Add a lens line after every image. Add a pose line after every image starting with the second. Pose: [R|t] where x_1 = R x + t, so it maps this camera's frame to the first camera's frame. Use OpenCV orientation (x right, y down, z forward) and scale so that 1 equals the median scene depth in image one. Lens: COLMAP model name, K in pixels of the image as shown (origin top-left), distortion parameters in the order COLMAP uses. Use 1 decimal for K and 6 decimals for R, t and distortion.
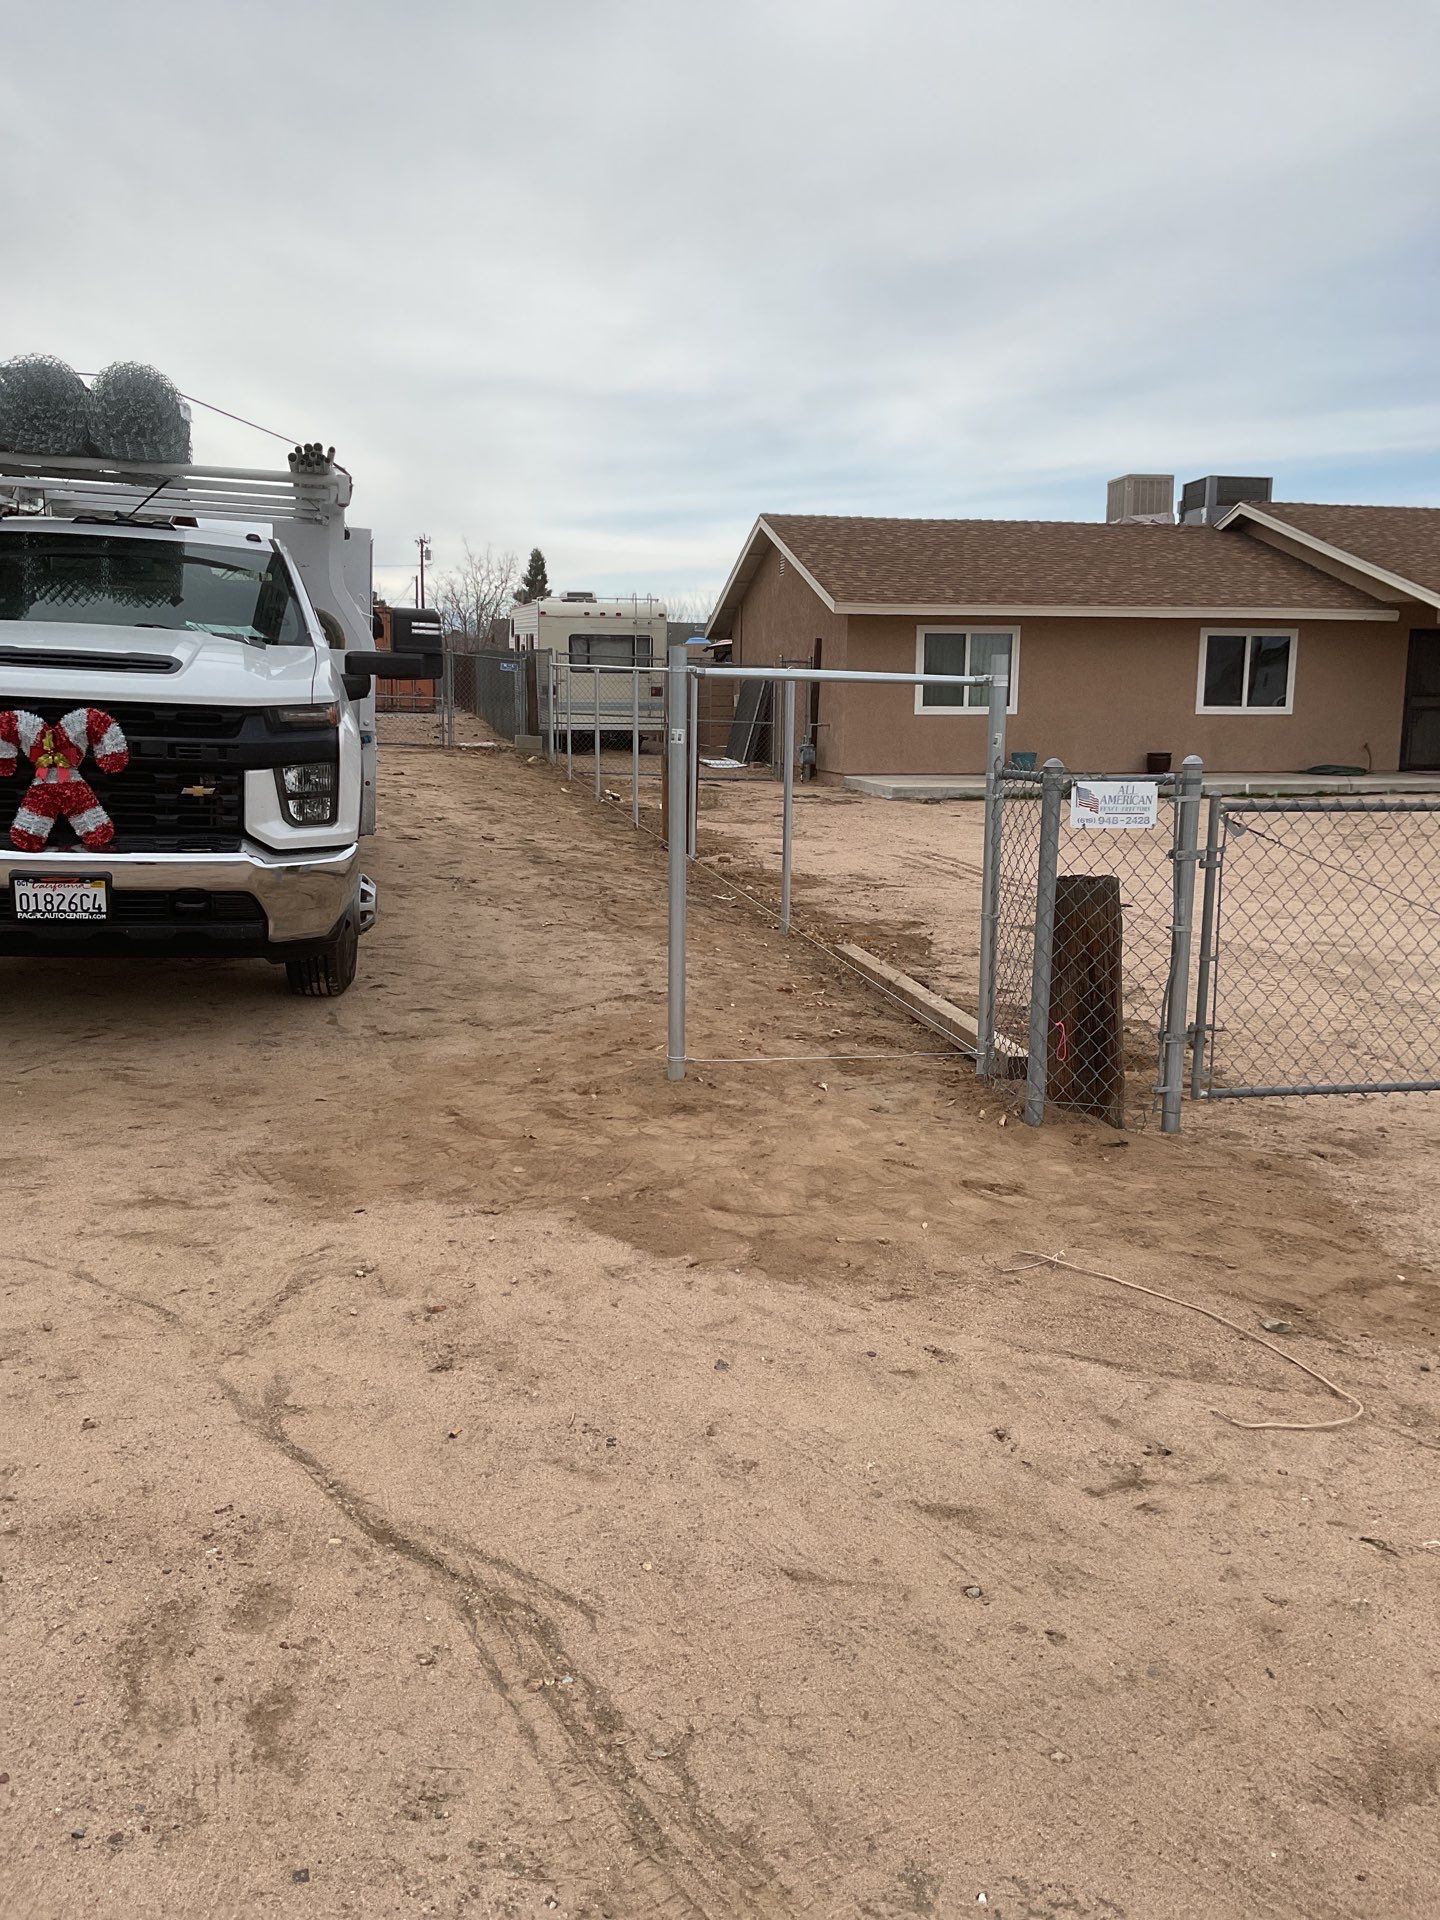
lens RADIAL K [[1560.1, 0, 720.0], [0, 1560.1, 960.0], [0, 0, 1]] dist [0.146983, -0.301096]
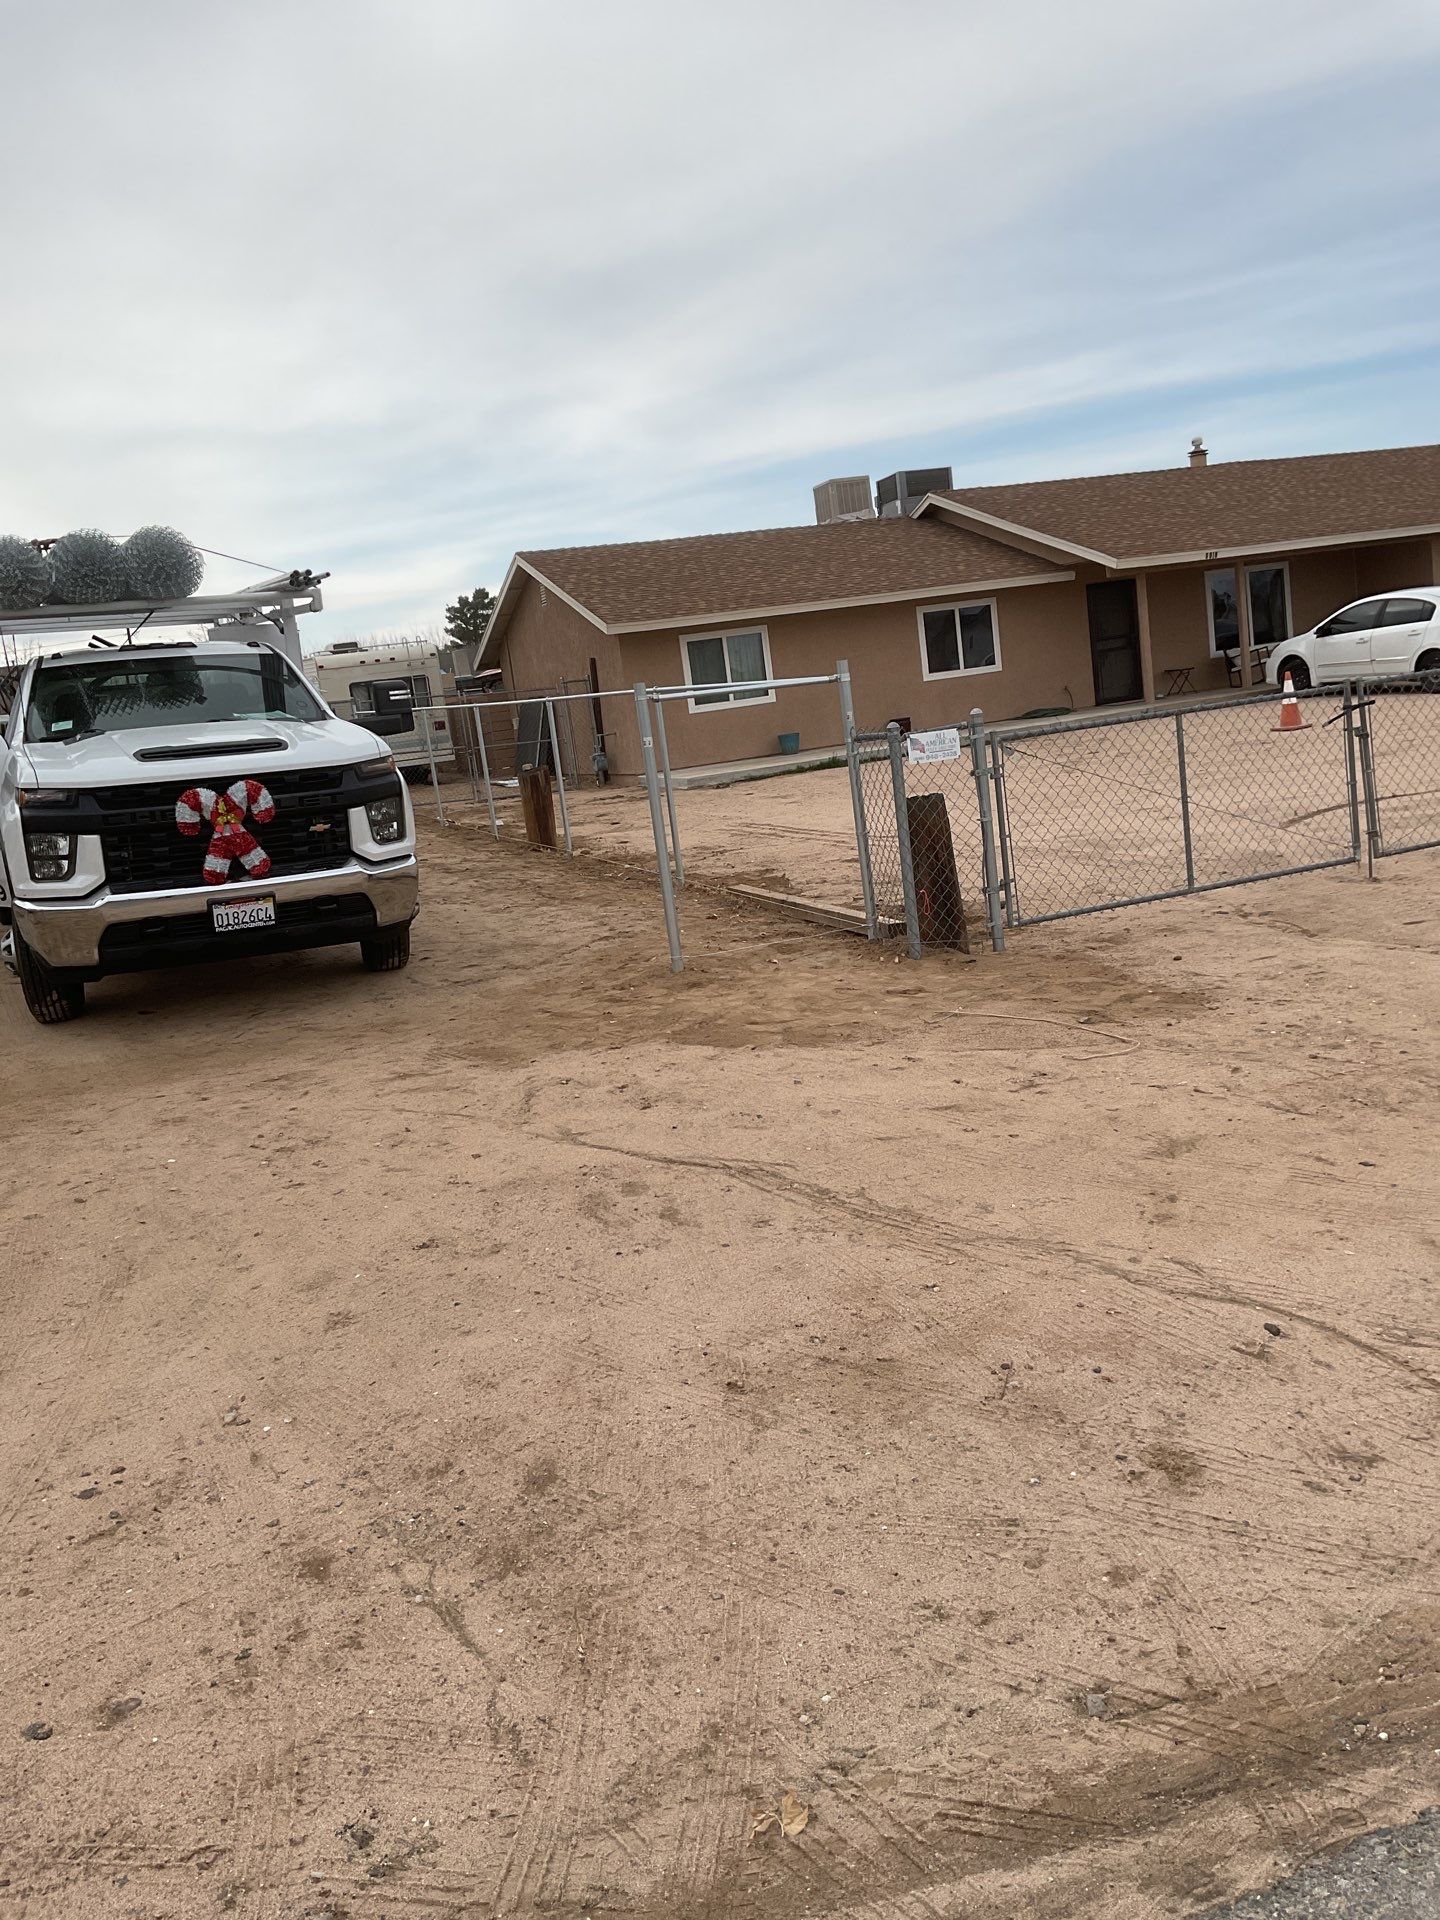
lens RADIAL K [[1560.1, 0, 720.0], [0, 1560.1, 960.0], [0, 0, 1]] dist [0.146983, -0.301096]
pose [[0.975506, -0.161087, 0.149795, -0.210860], [0.162034, 0.986767, 0.005937, 0.063062], [-0.148770, 0.018480, 0.988699, -0.472646]]
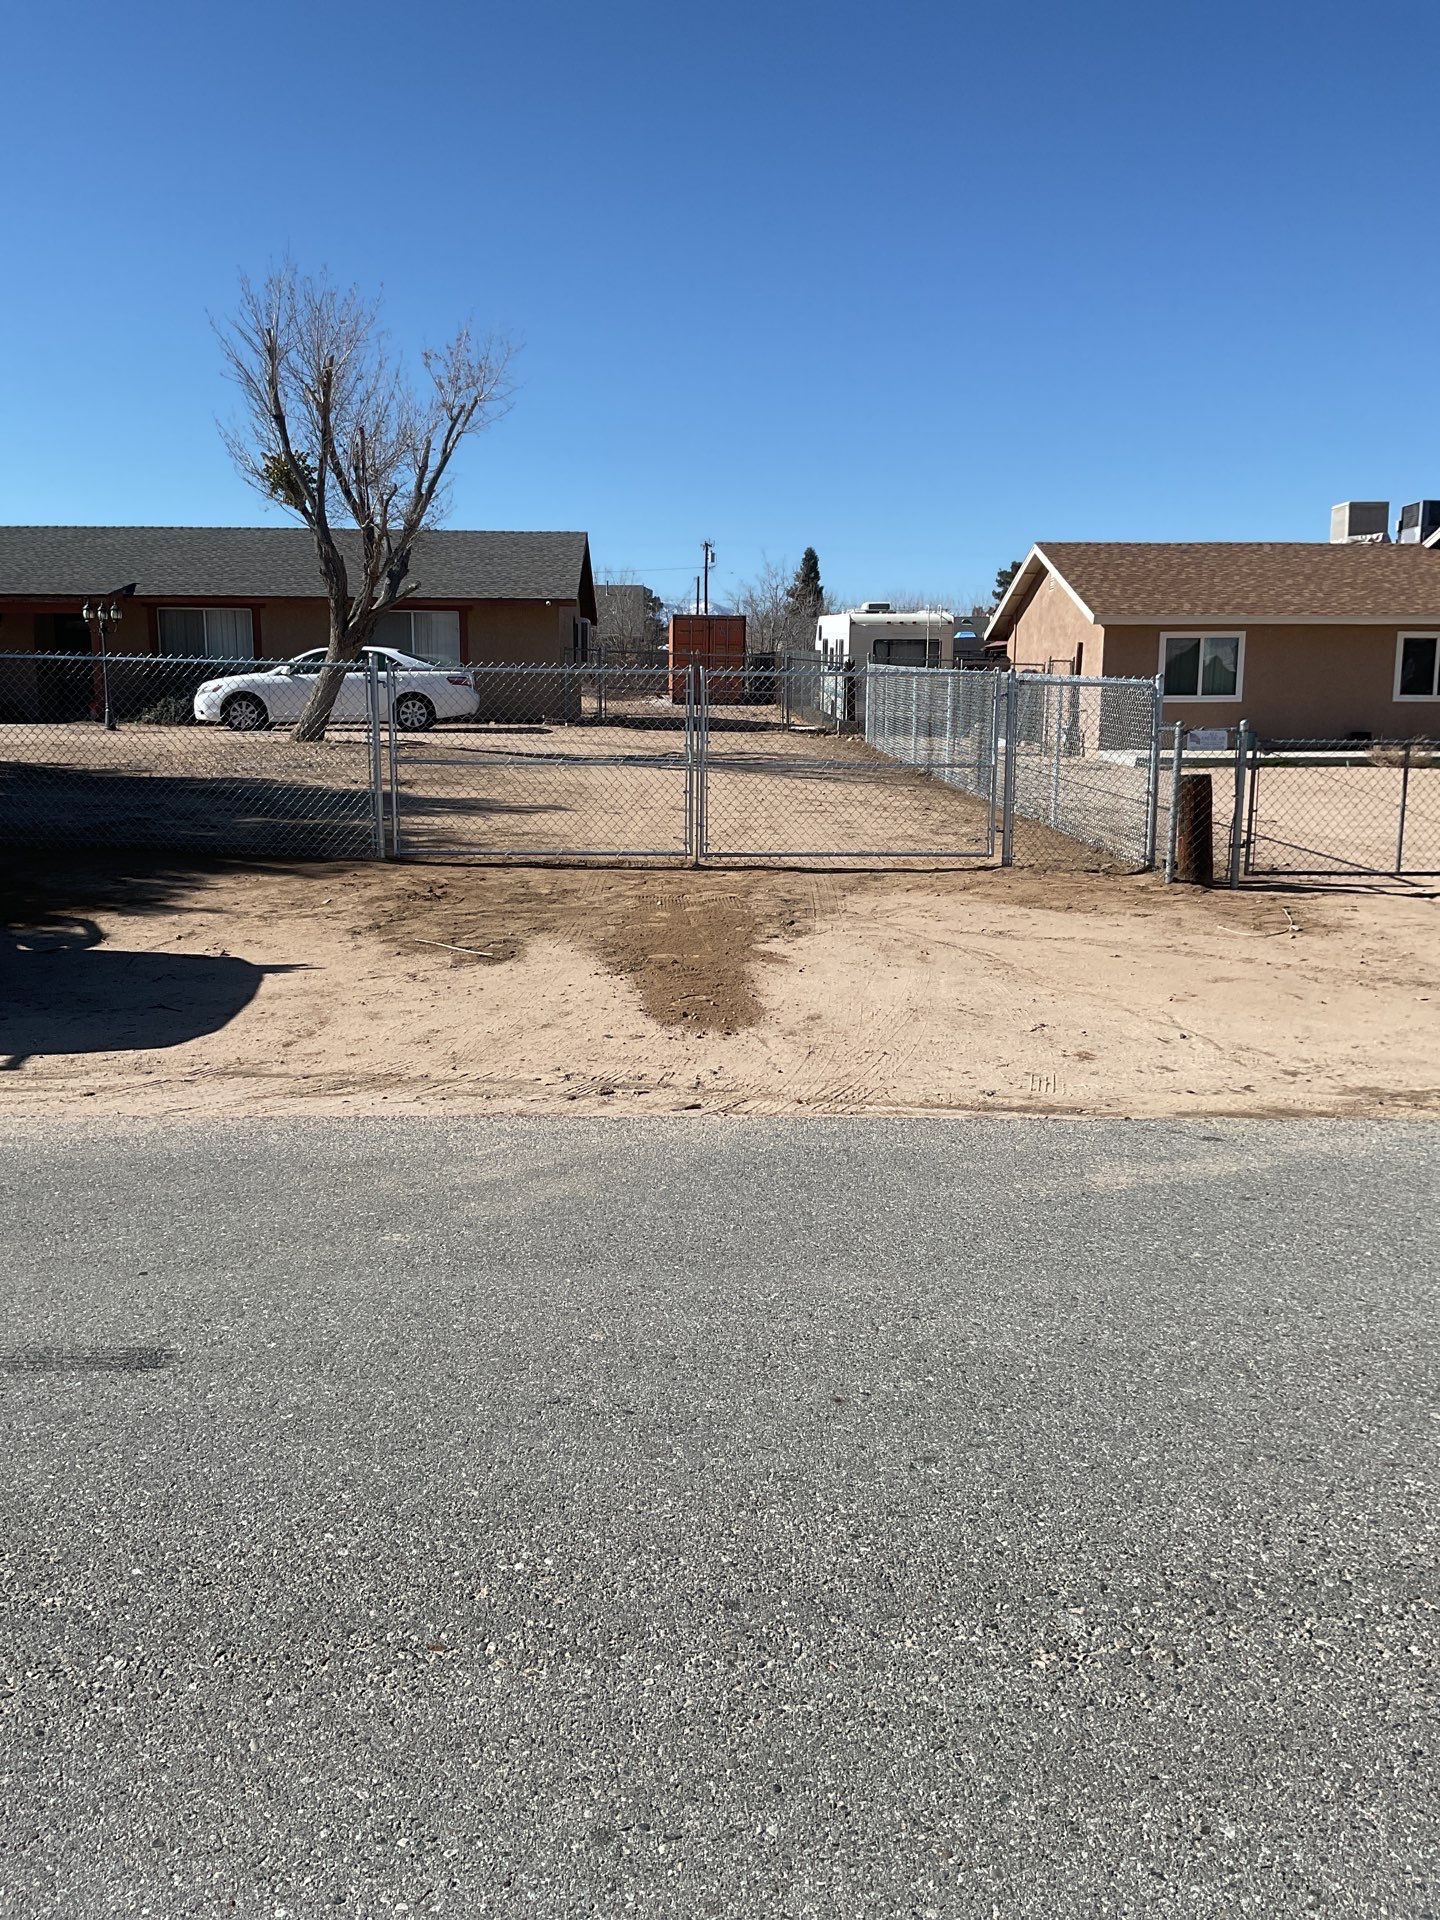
lens RADIAL K [[1560.1, 0, 720.0], [0, 1560.1, 960.0], [0, 0, 1]] dist [0.146983, -0.301096]
pose [[0.987179, 0.023152, -0.157931, -0.072265], [-0.022158, 0.999722, 0.008049, 0.200549], [0.158074, -0.004446, 0.987417, -1.283204]]
